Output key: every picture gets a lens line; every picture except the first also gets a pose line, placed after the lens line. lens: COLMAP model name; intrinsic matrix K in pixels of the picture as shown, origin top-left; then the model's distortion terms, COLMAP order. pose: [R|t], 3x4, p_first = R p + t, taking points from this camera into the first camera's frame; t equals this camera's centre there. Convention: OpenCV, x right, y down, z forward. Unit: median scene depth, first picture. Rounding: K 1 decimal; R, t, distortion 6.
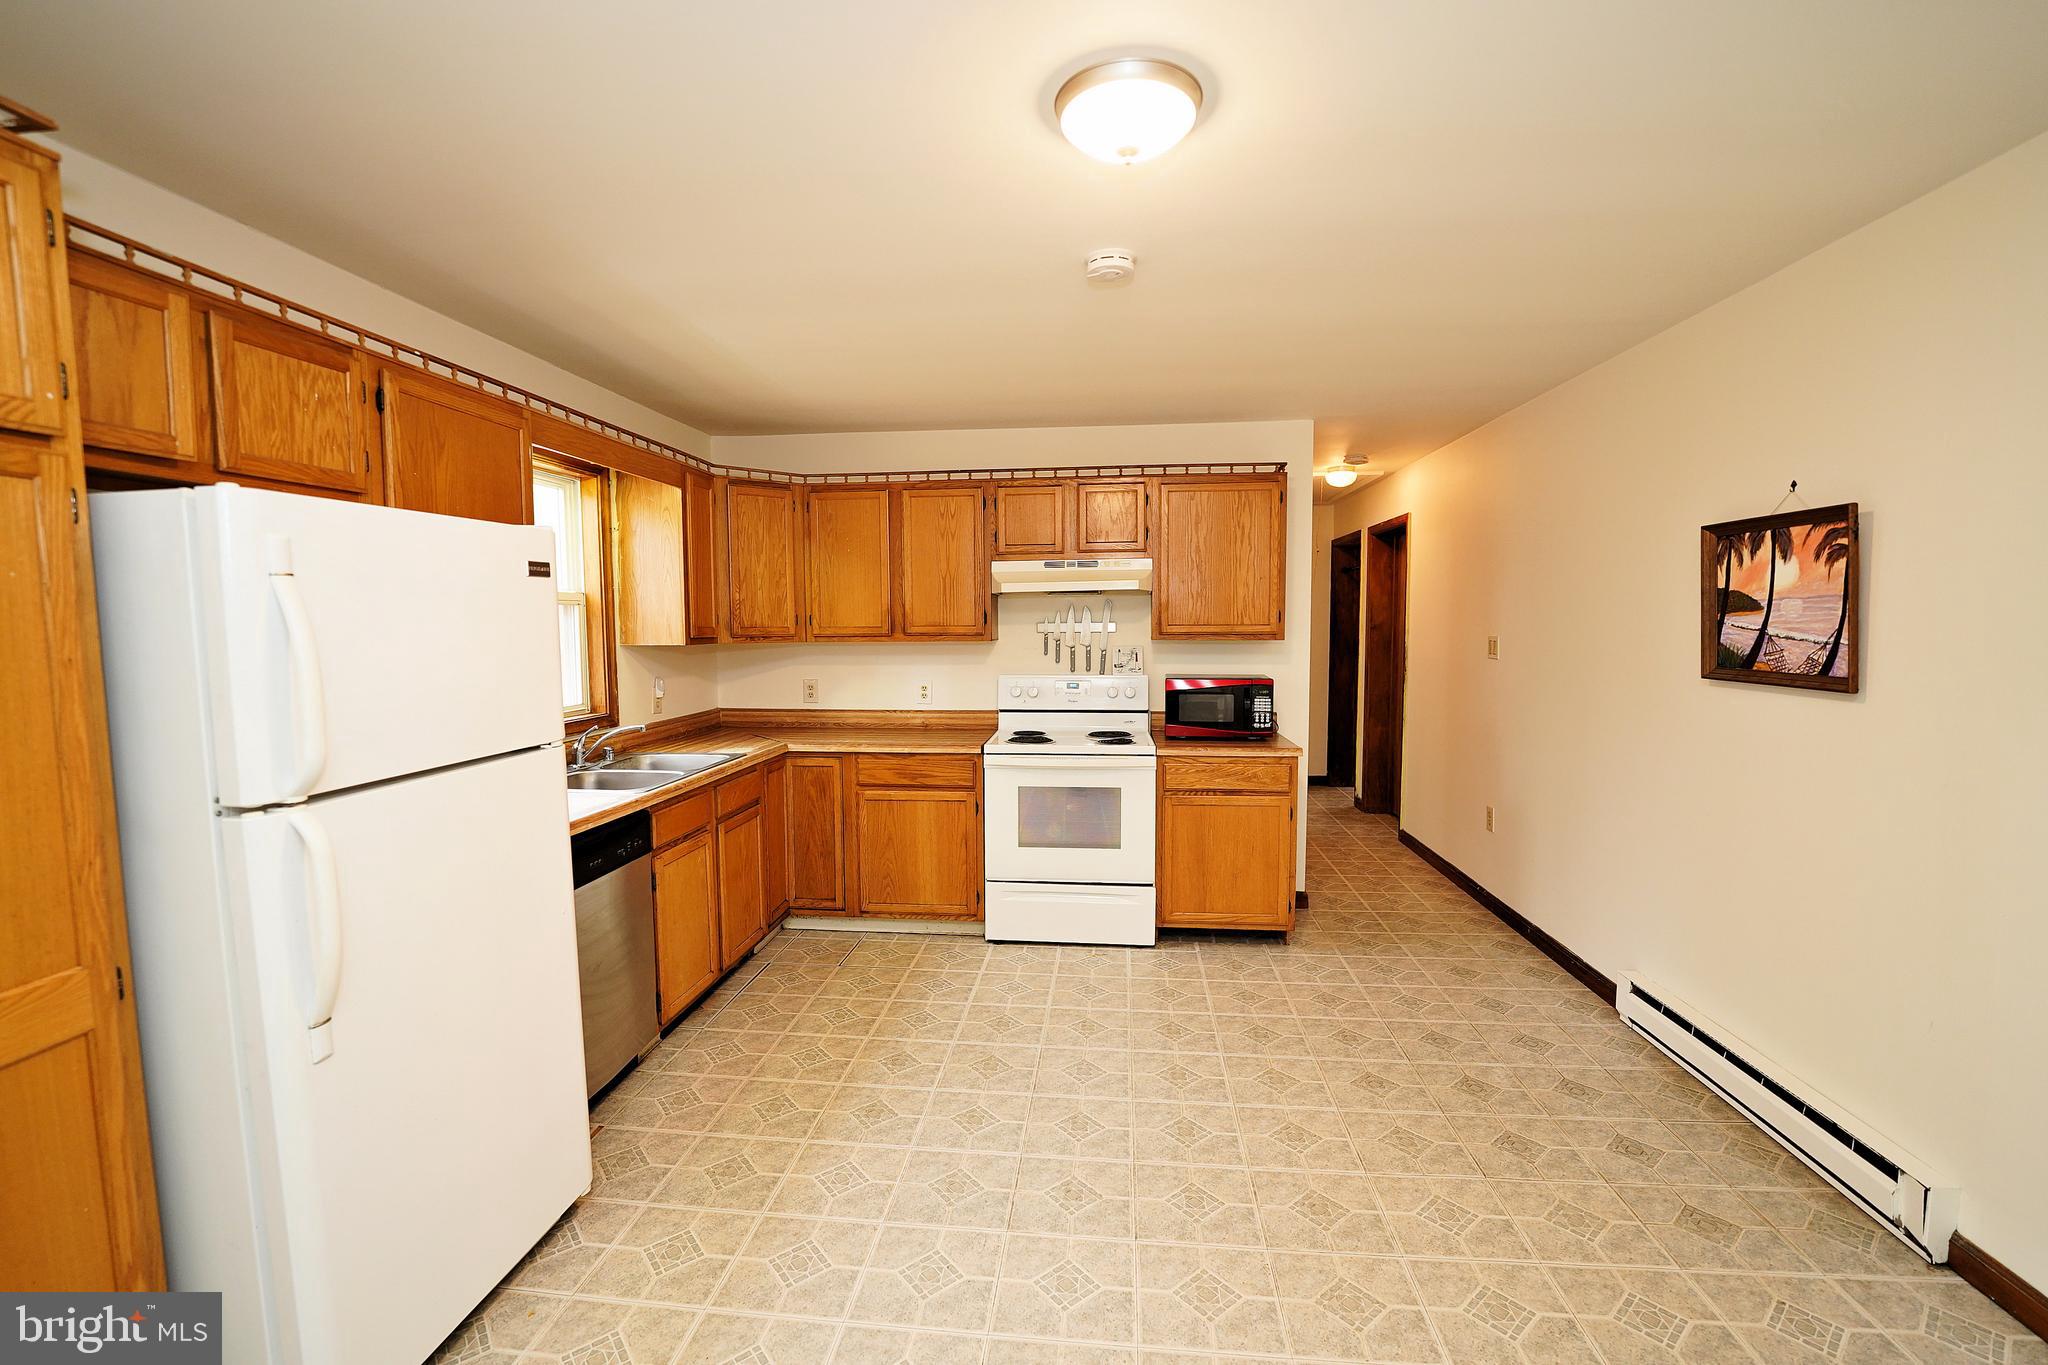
lens RADIAL K [[866.0, 0, 1024.0], [0, 866.0, 682.5], [0, 0, 1]] dist [-0.023755, -0.000155]
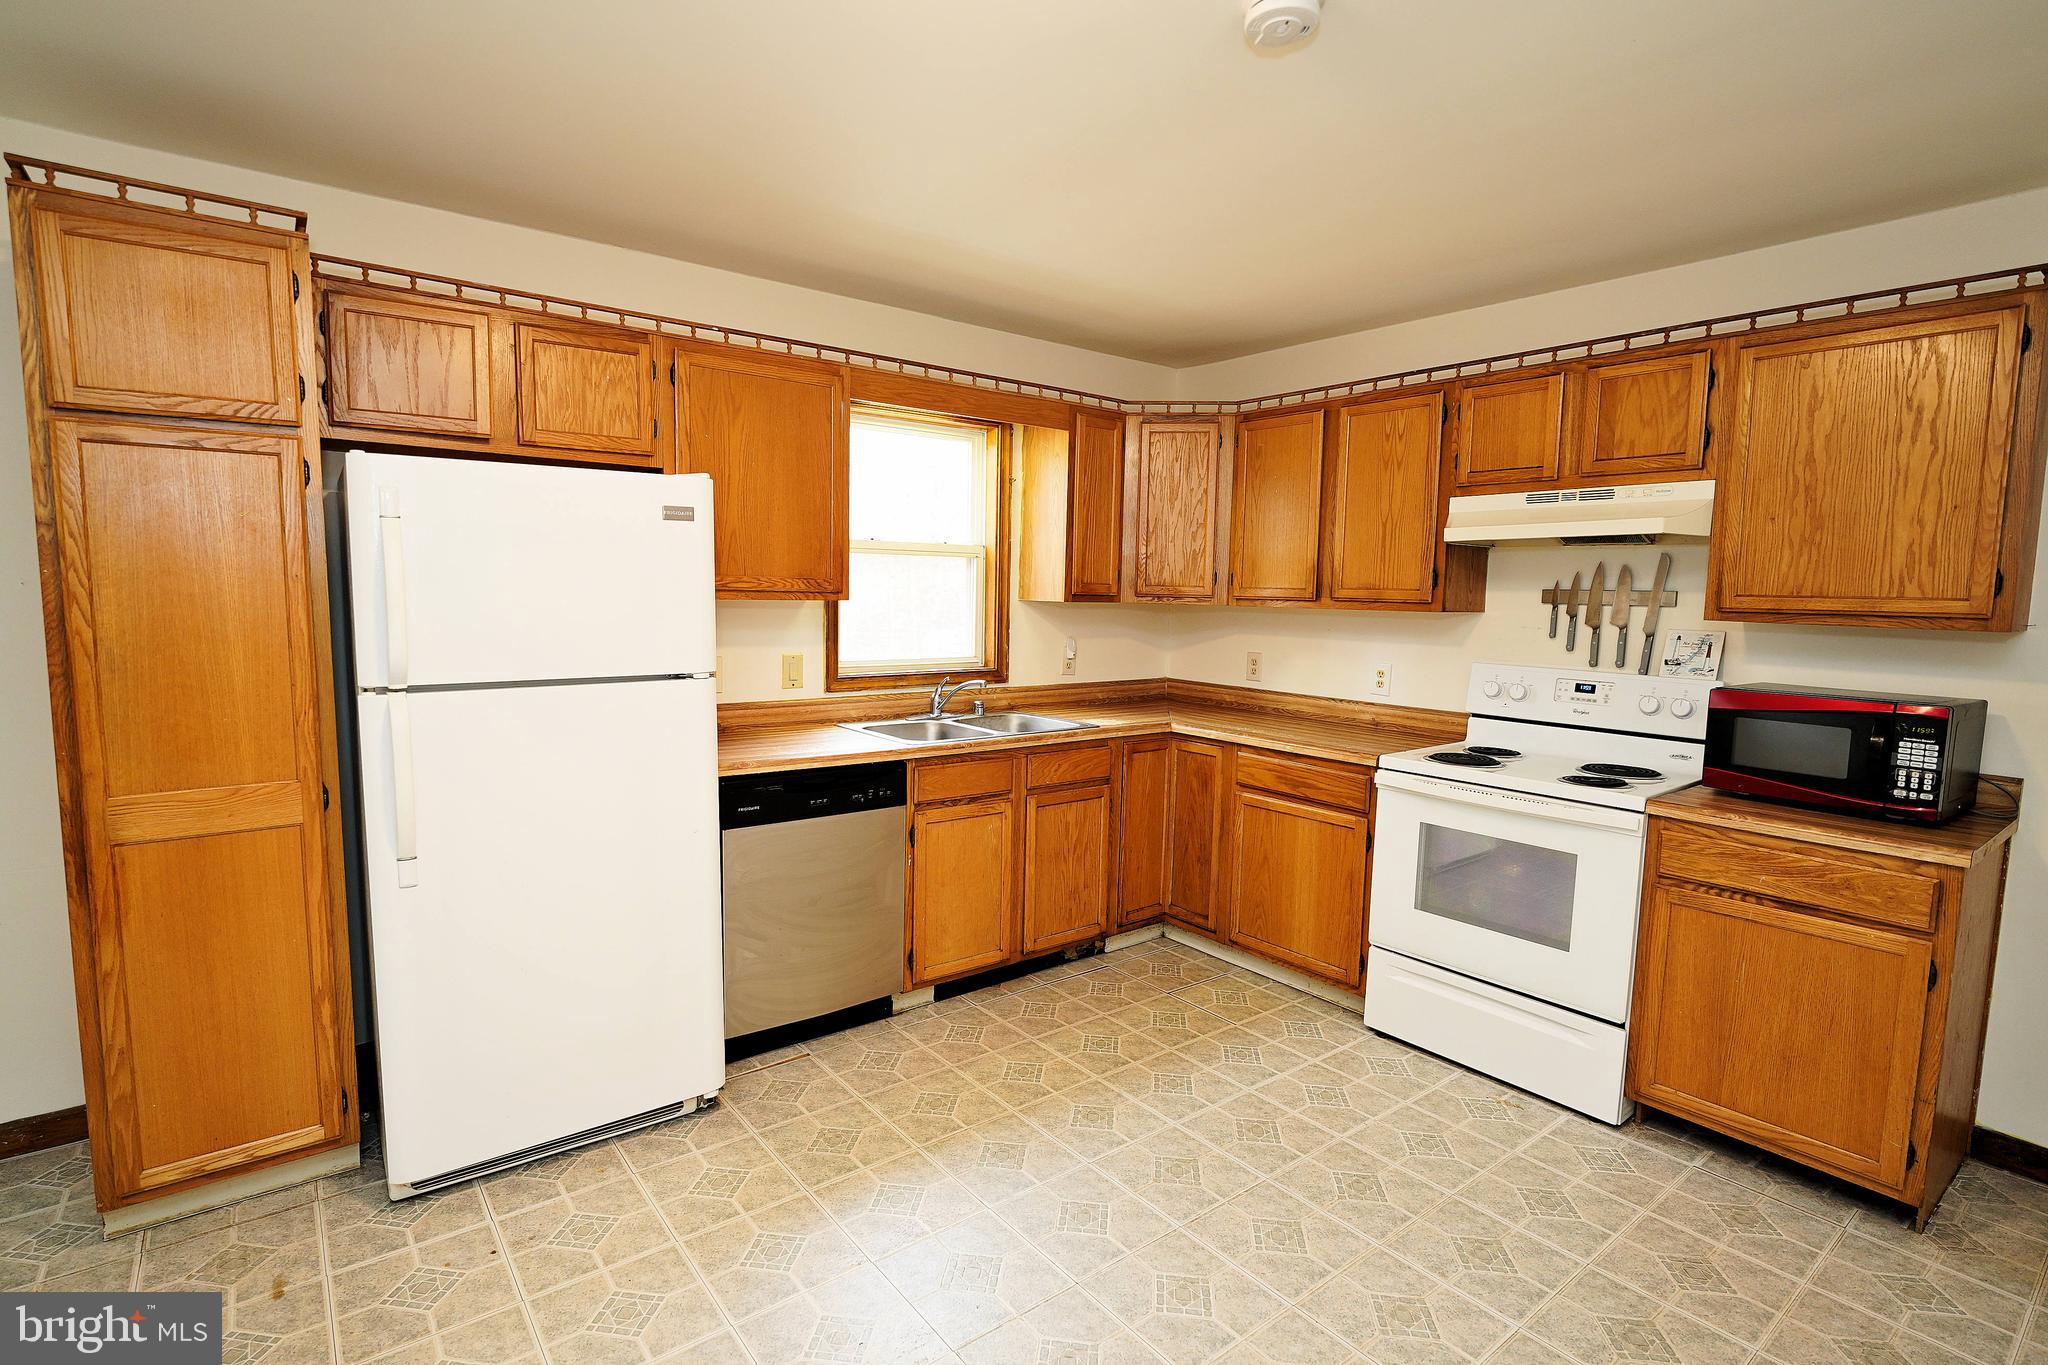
lens RADIAL K [[992.3, 0, 1024.0], [0, 992.3, 682.5], [0, 0, 1]] dist [-0.005230, -0.000884]
pose [[0.696106, 0.088344, -0.712483, 0.402551], [-0.074684, 0.995927, 0.050523, -0.008939], [0.714044, 0.018042, 0.699868, 0.266937]]
